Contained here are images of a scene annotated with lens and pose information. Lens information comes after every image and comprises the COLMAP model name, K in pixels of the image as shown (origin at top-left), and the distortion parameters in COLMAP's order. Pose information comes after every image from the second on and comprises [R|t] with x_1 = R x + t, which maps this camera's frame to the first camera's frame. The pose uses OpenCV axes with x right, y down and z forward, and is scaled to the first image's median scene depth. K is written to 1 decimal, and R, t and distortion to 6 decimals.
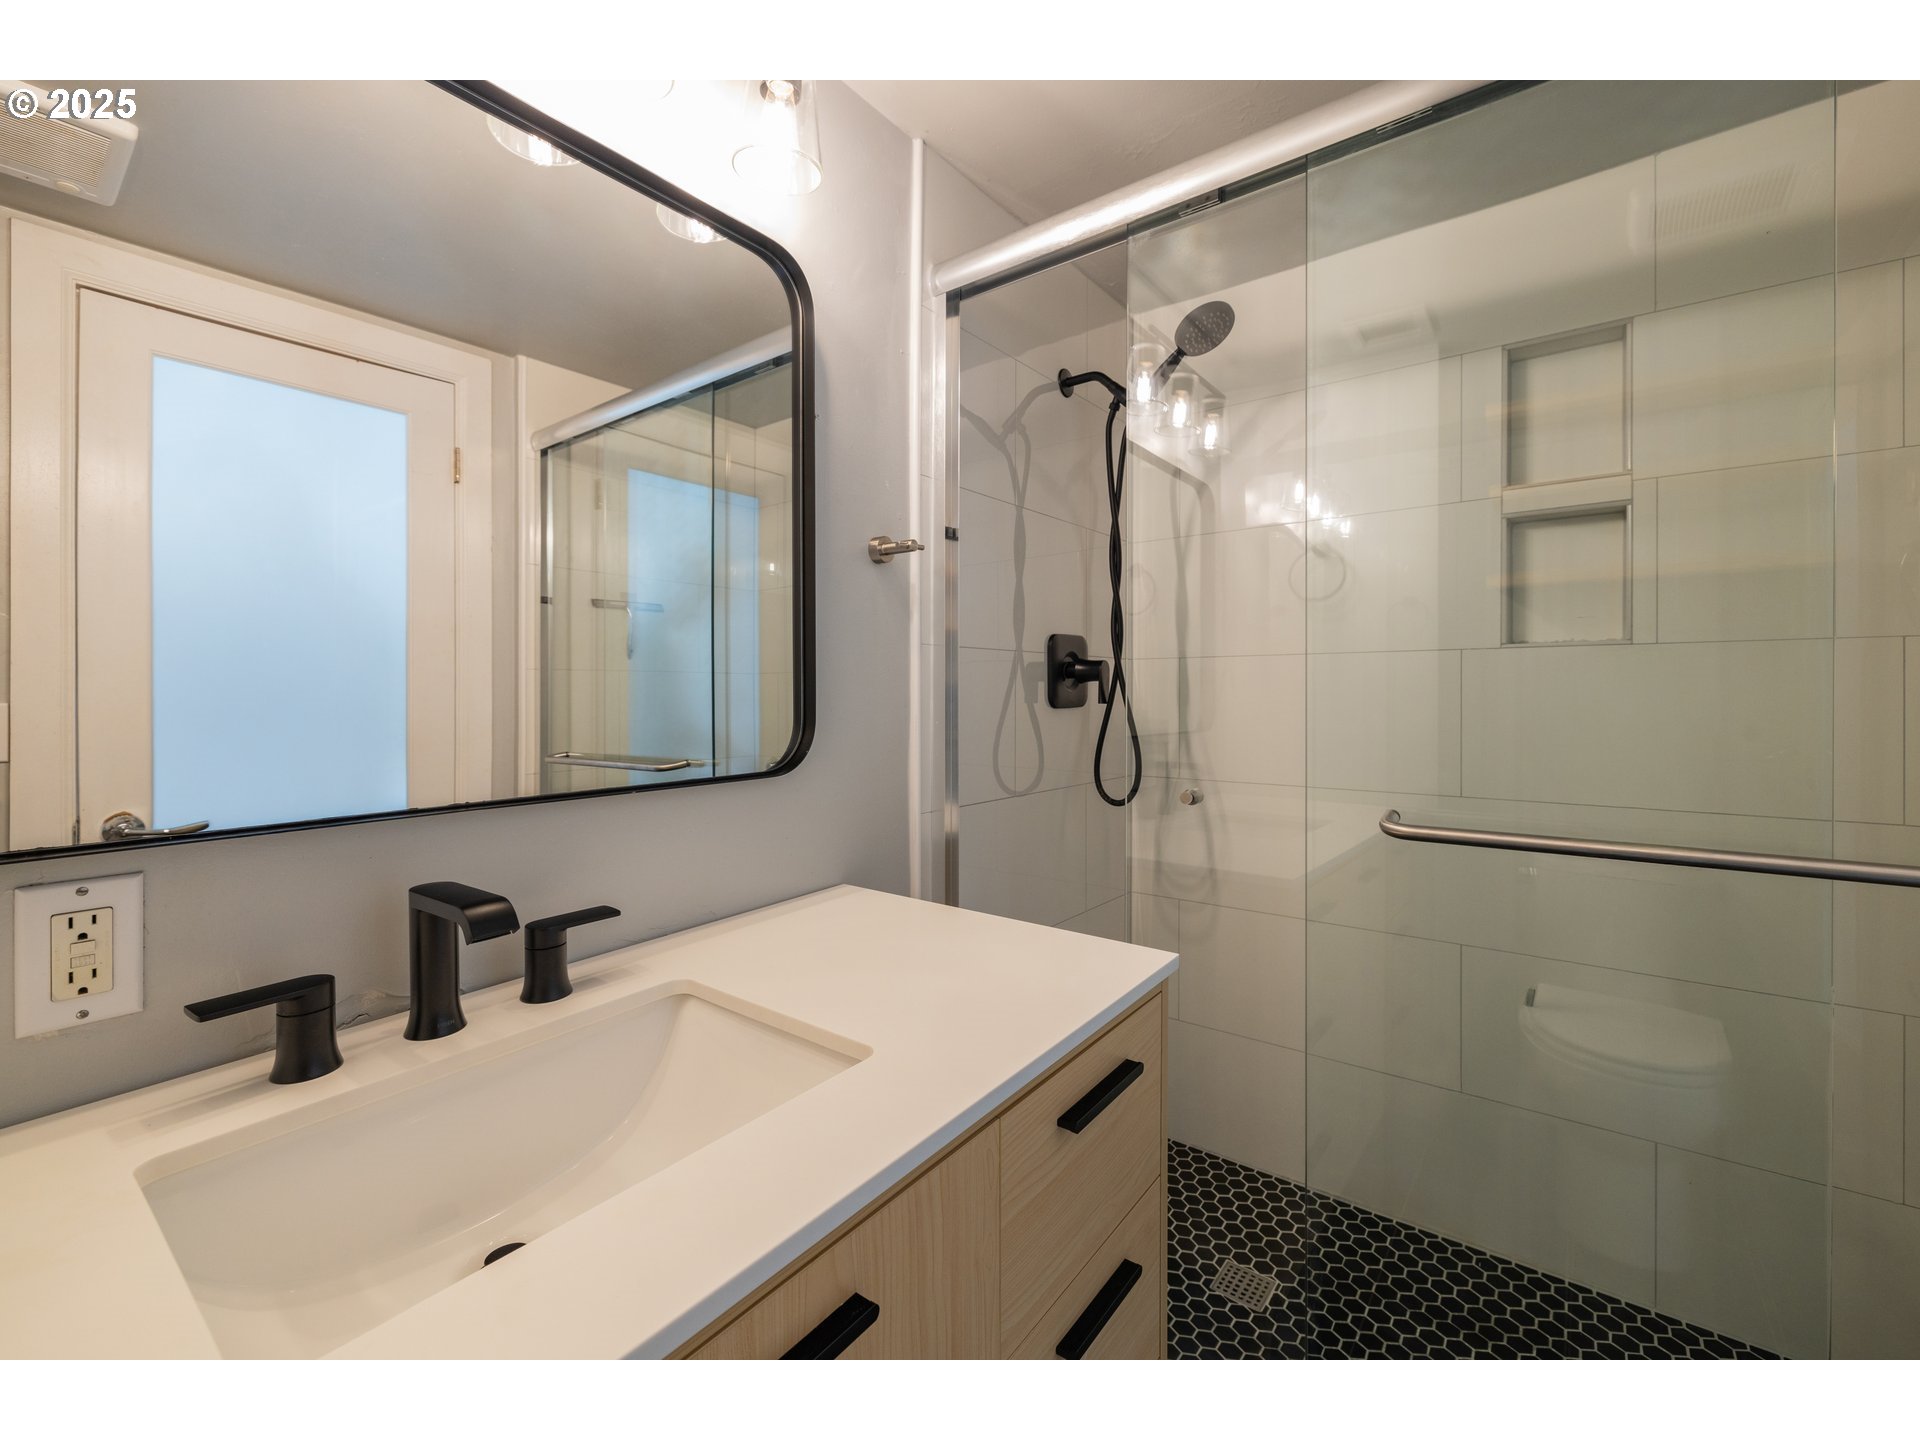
lens RADIAL K [[821.7, 0, 965.1], [0, 821.7, 682.4], [0, 0, 1]] dist [0.000276, -0.000101]
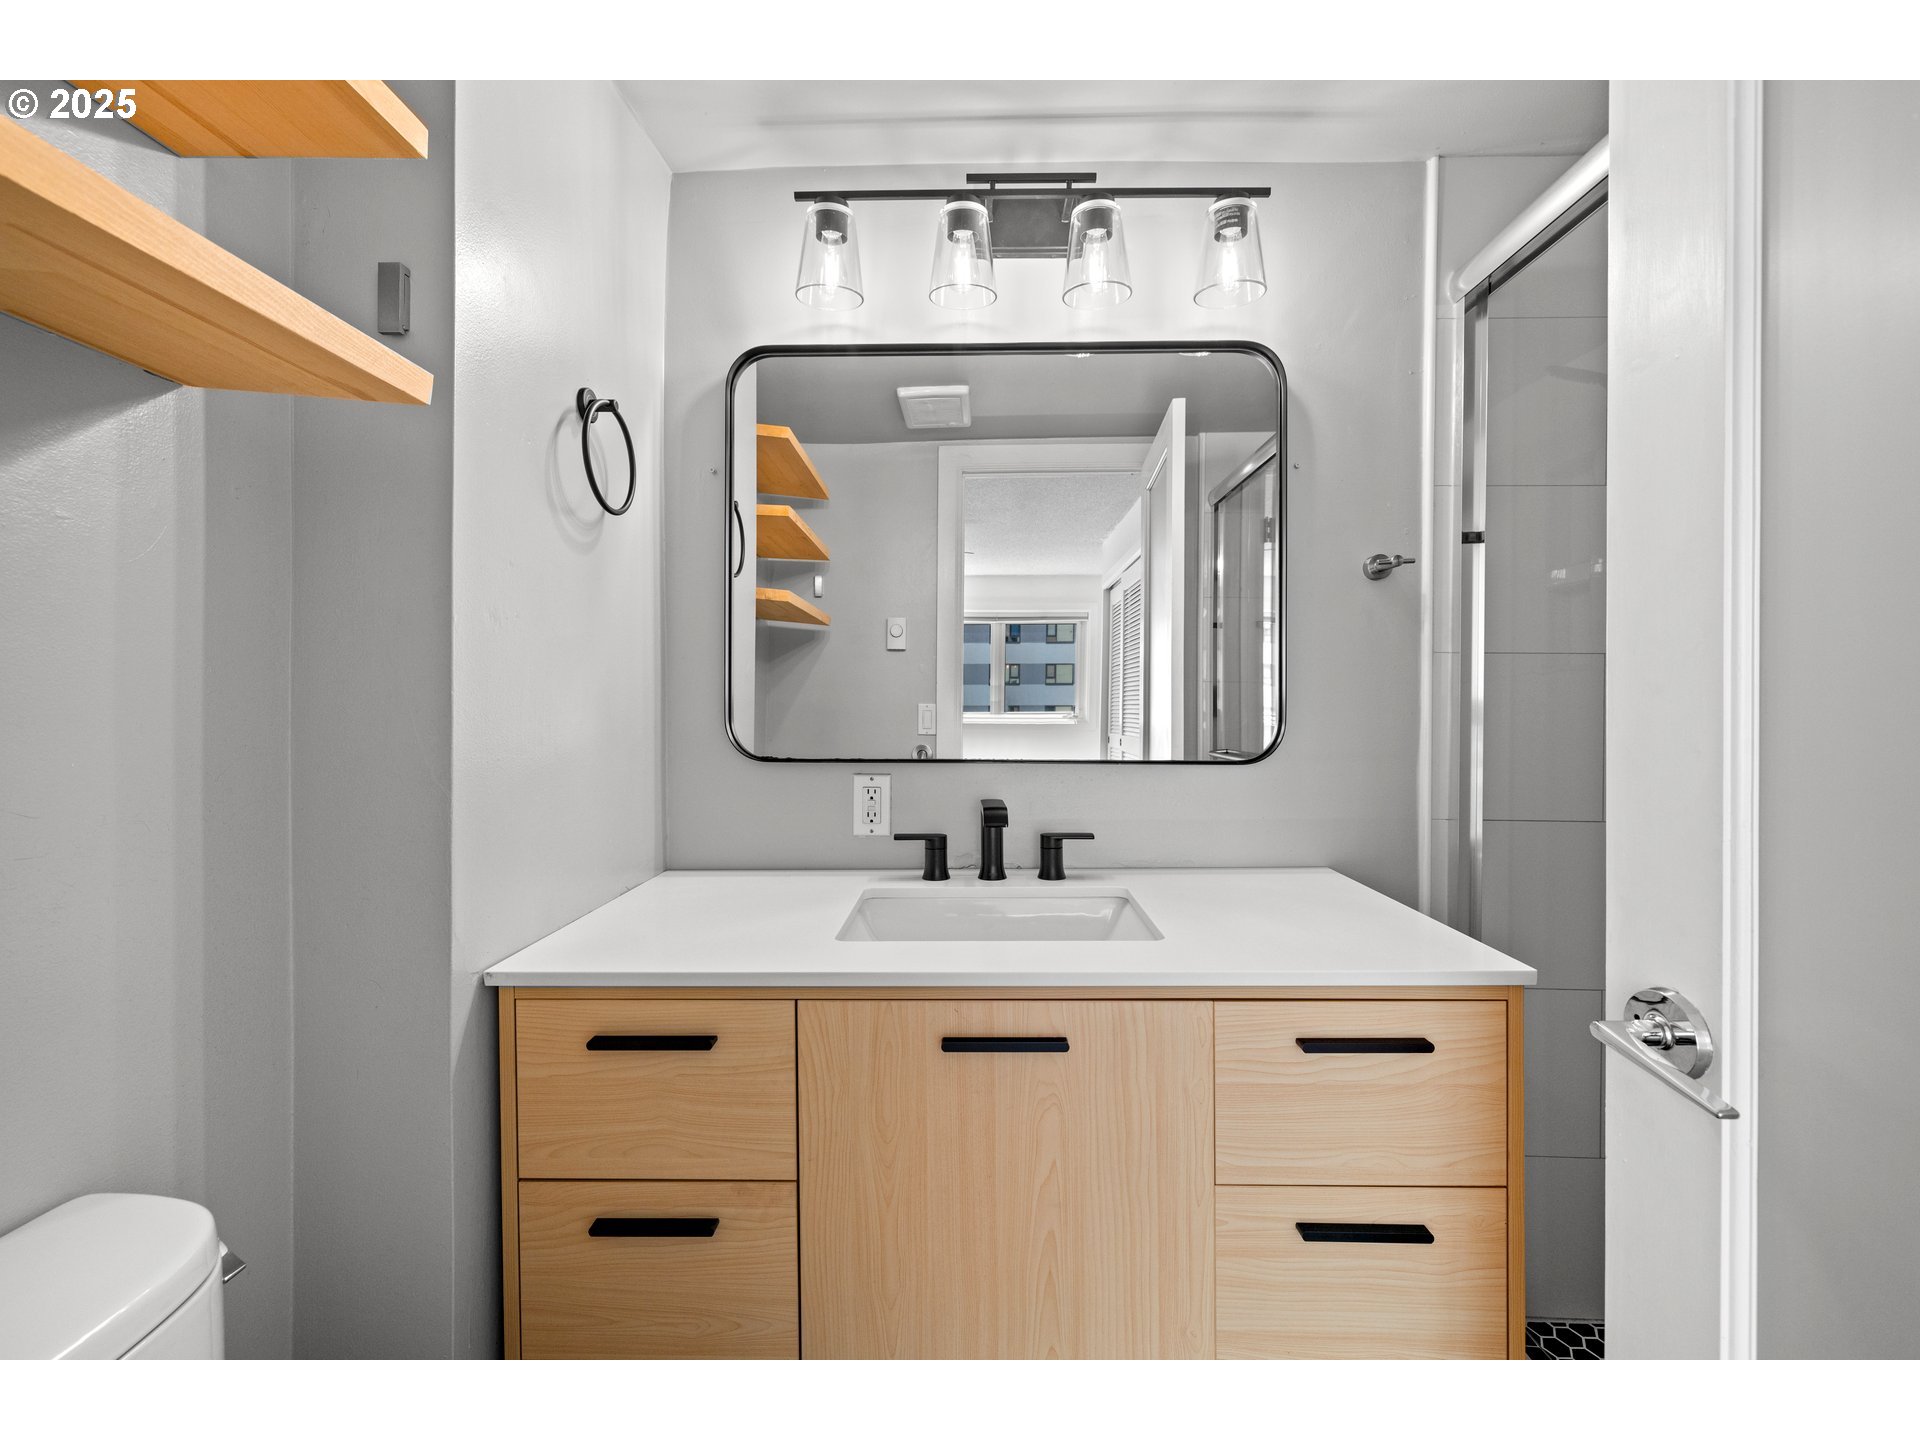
lens RADIAL K [[810.9, 0, 961.5], [0, 810.9, 688.8], [0, 0, 1]] dist [0.007443, -0.000176]
pose [[0.590289, -0.004618, -0.807179, 0.700305], [0.001175, 0.999987, -0.004861, 0.006847], [0.807191, 0.001921, 0.590287, -0.118120]]
